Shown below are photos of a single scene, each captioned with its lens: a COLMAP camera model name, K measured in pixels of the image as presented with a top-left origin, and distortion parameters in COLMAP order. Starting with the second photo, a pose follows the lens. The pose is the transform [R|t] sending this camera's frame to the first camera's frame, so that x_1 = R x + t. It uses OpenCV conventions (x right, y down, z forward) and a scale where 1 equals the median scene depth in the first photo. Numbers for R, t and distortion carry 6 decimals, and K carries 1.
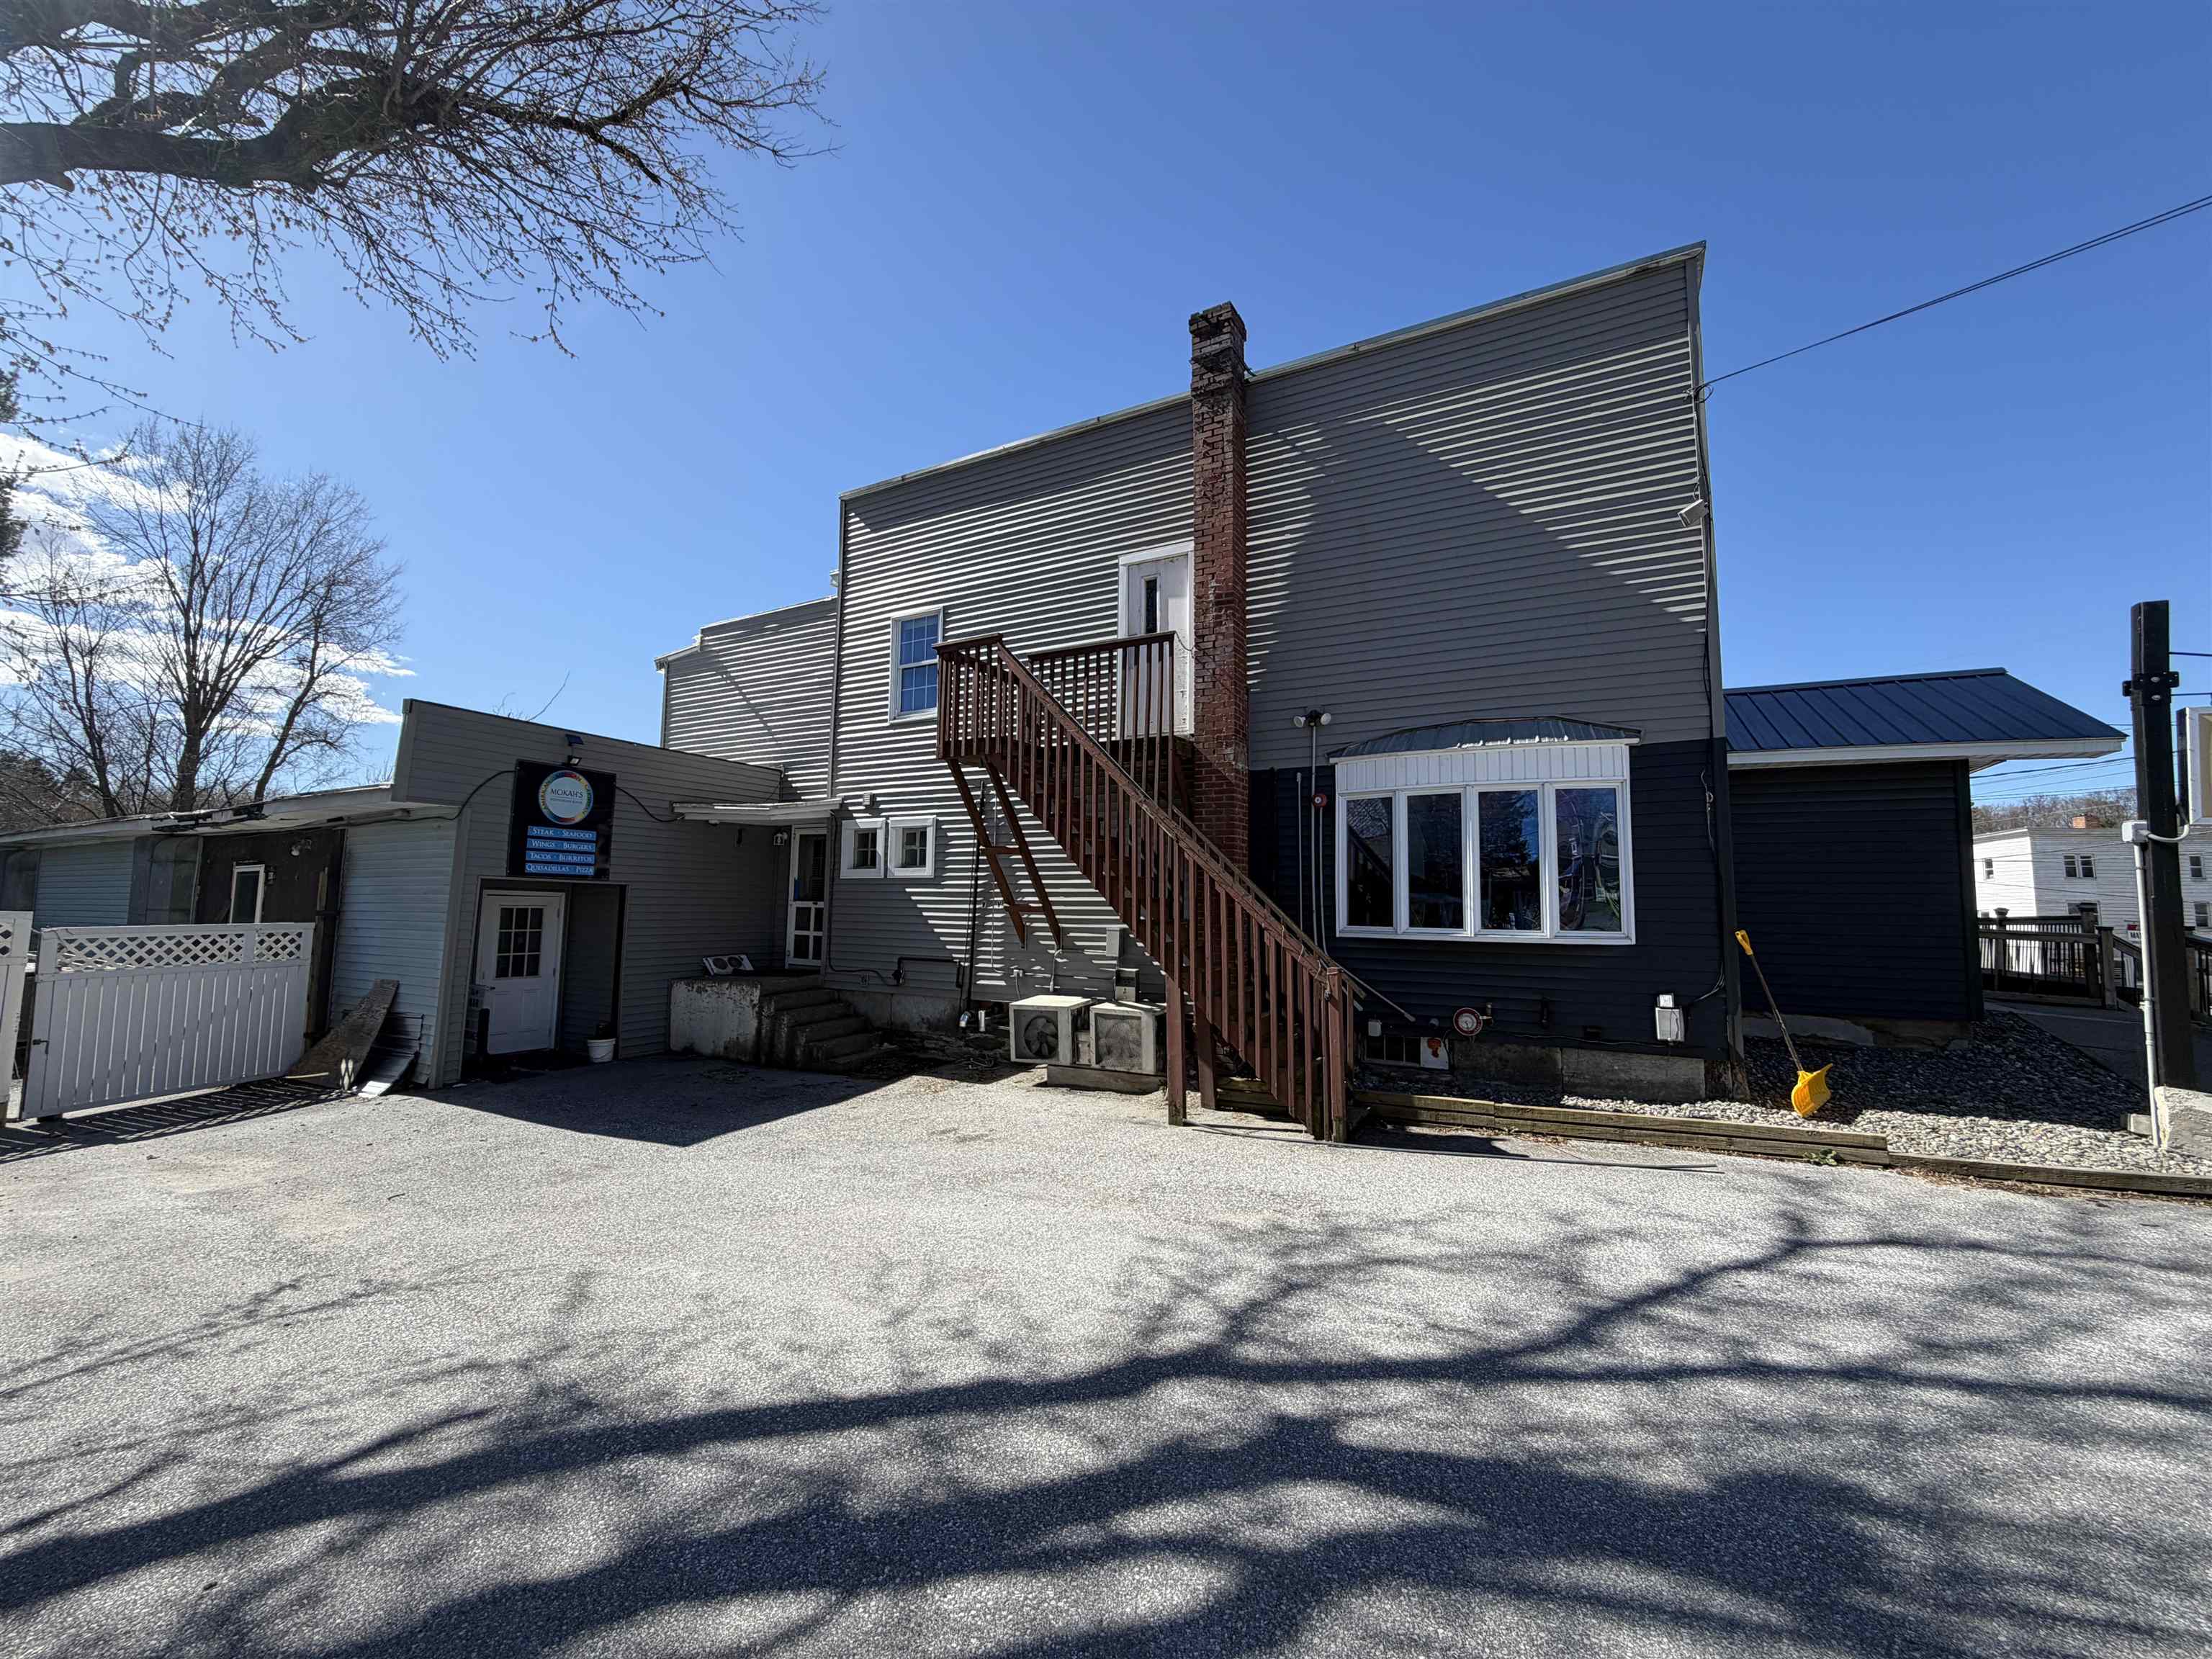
lens RADIAL K [[879.9, 0, 1101.0], [0, 879.9, 826.7], [0, 0, 1]] dist [0.000835, 0.000166]
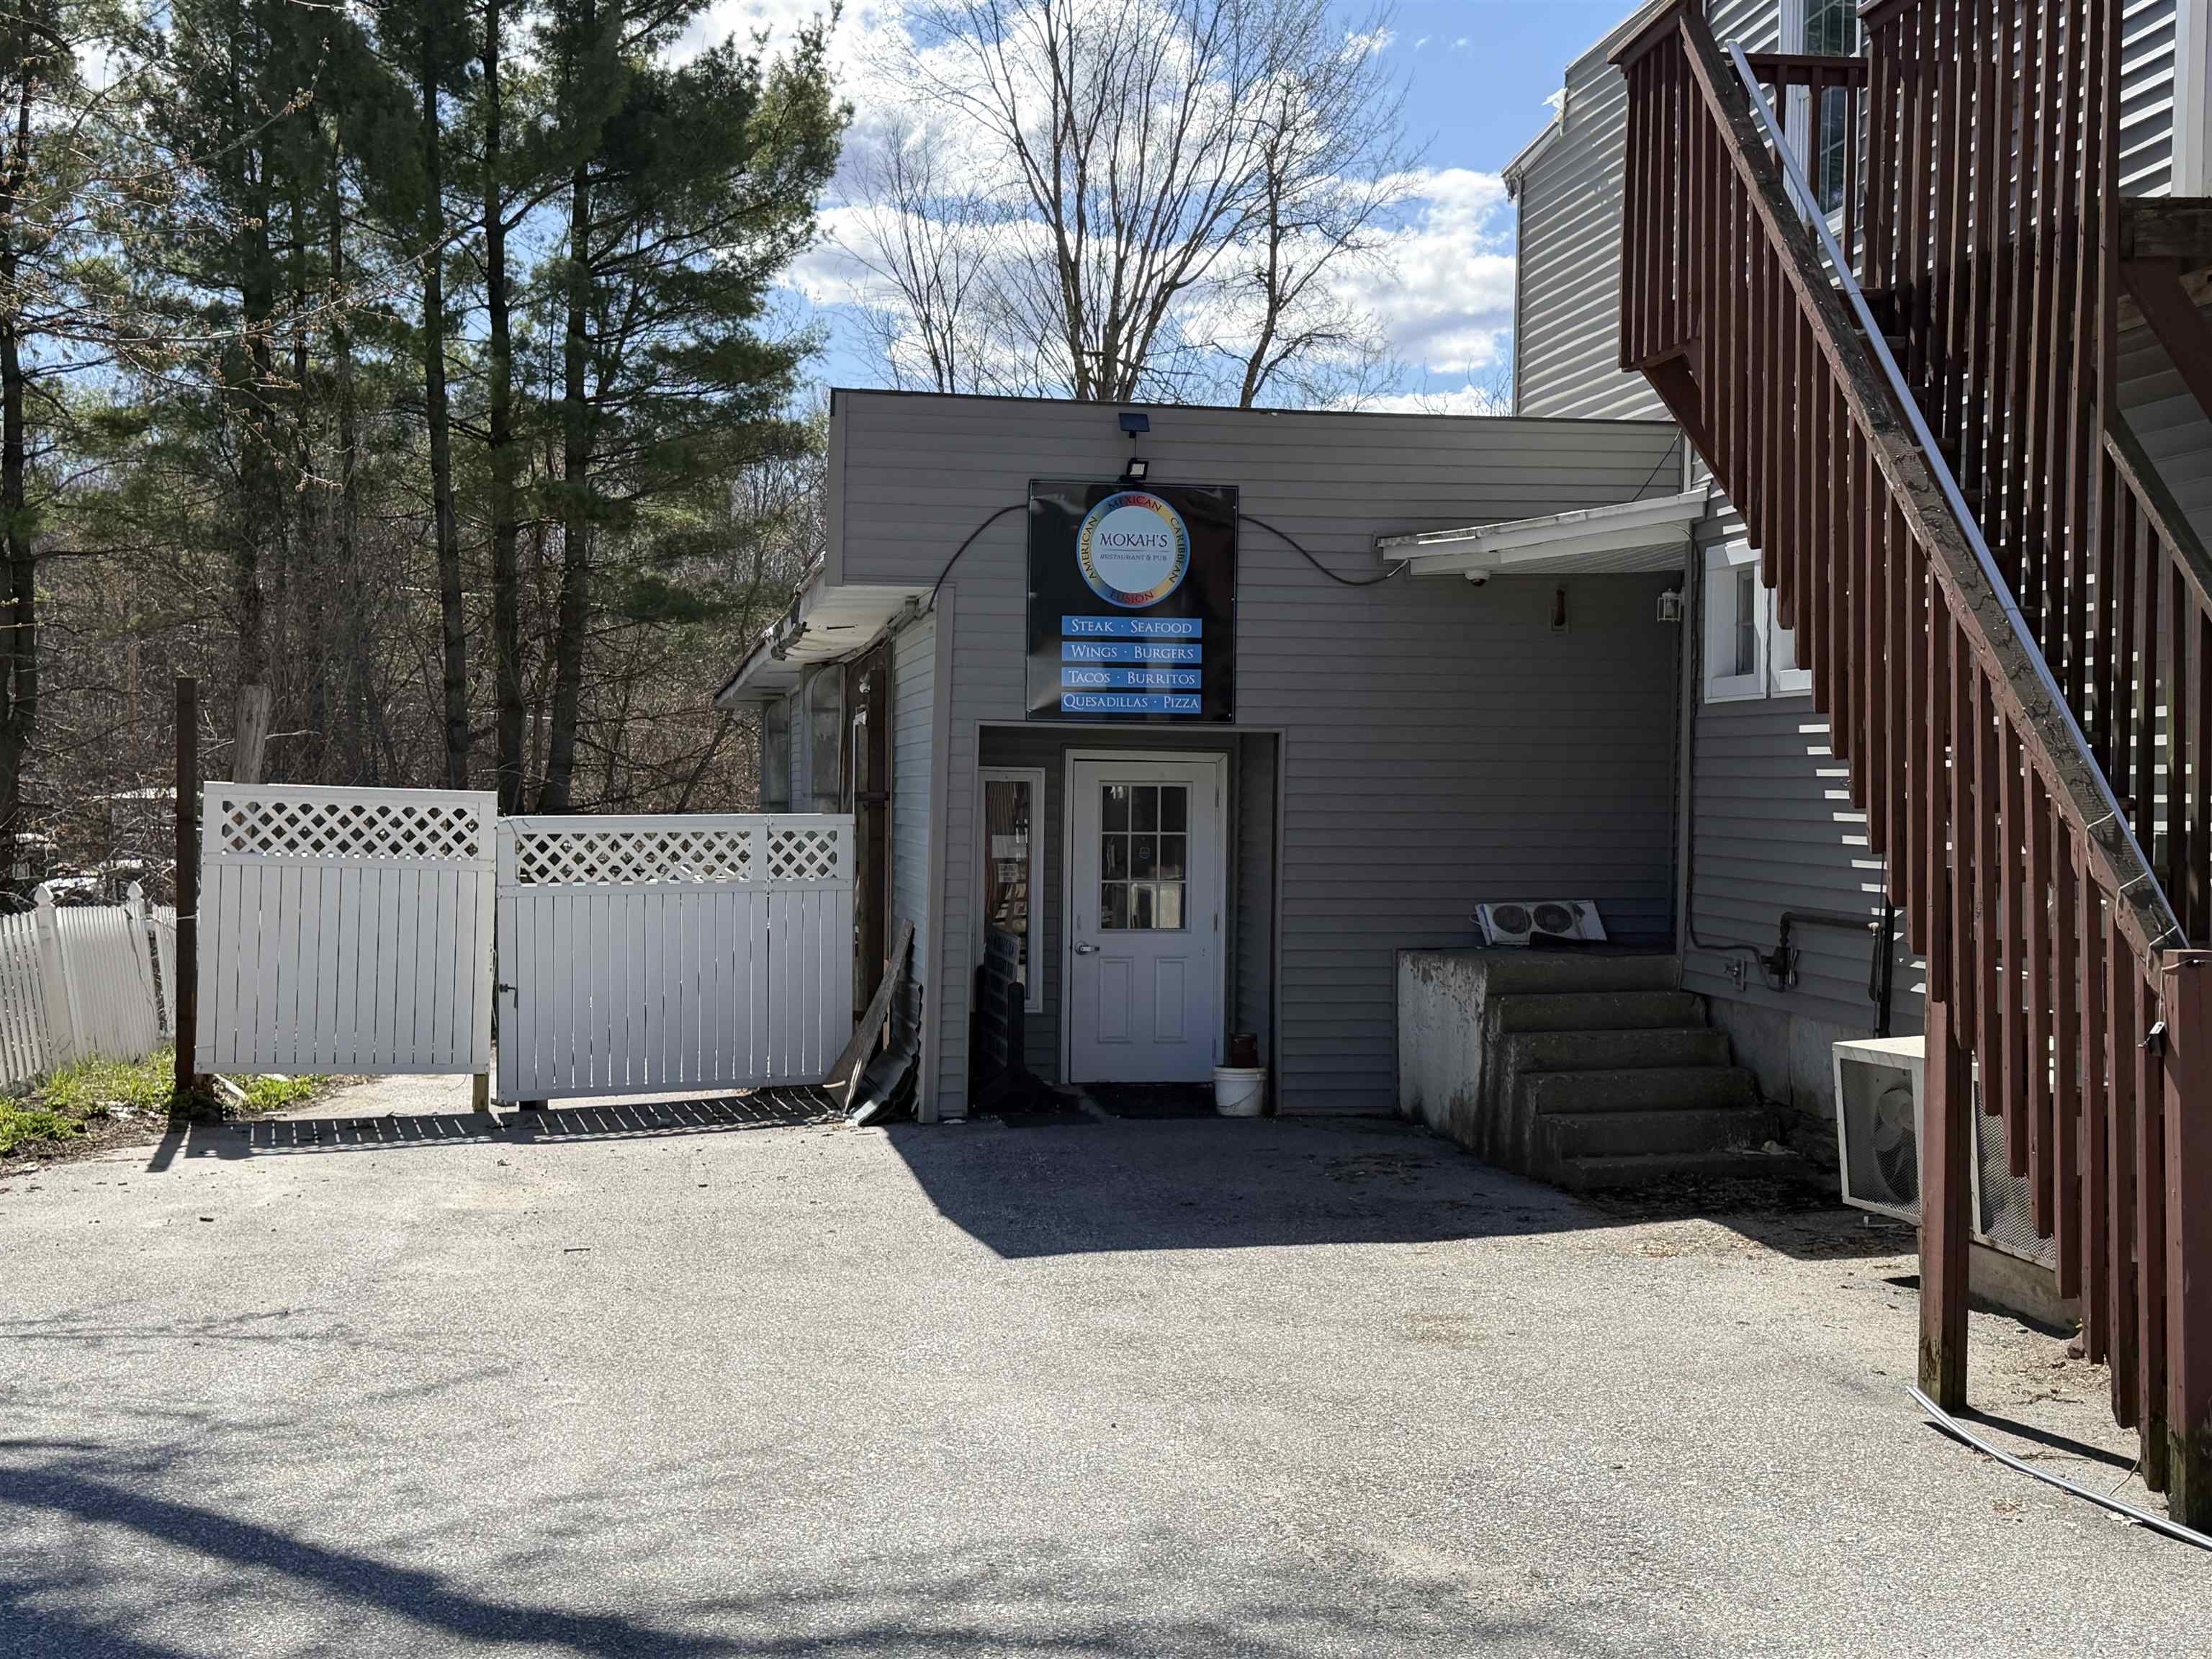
lens RADIAL K [[2648.3, 0, 1106.0], [0, 2648.3, 829.5], [0, 0, 1]] dist [0.225076, -0.563657]
pose [[0.617106, 0.005798, -0.786859, 1.137463], [0.072059, 0.995355, 0.063848, 0.054603], [0.783574, -0.096101, 0.613822, 0.241128]]
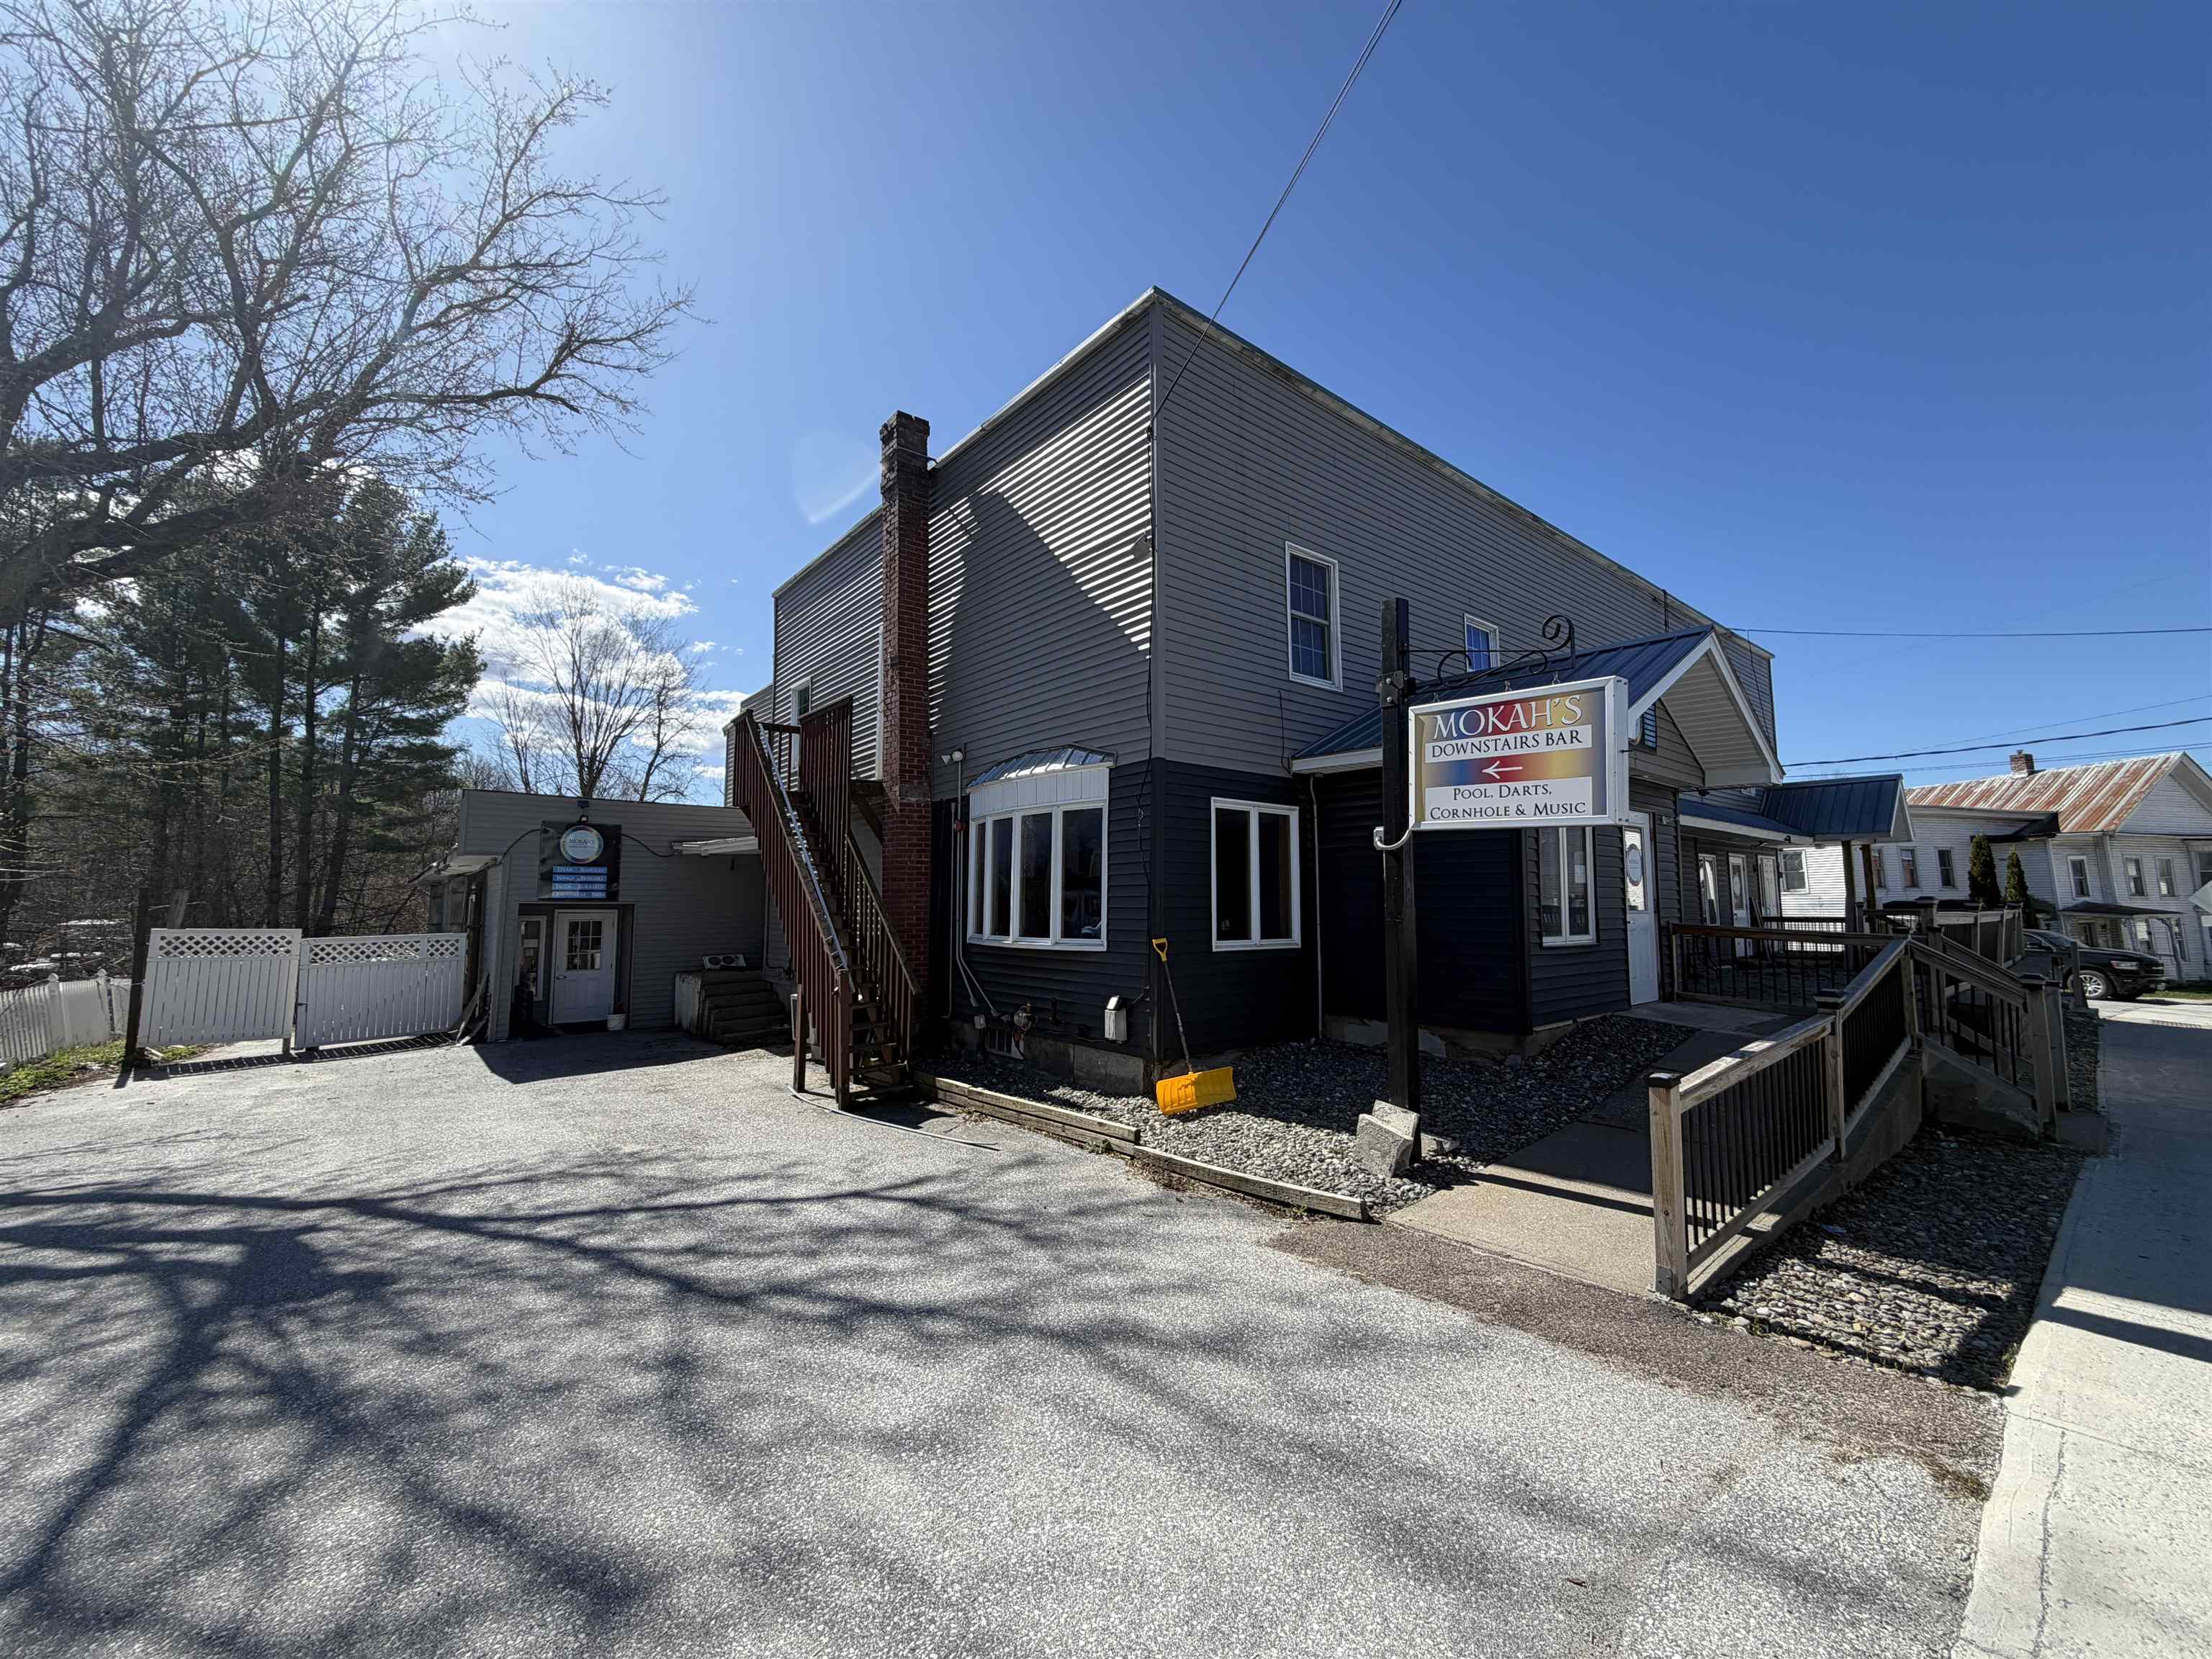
lens RADIAL K [[879.9, 0, 1101.0], [0, 879.9, 826.7], [0, 0, 1]] dist [0.000835, 0.000166]
pose [[0.925841, -0.050535, -0.374518, 1.621649], [0.052154, 0.998622, -0.005820, -0.022833], [0.374296, -0.014144, 0.927201, -0.022262]]
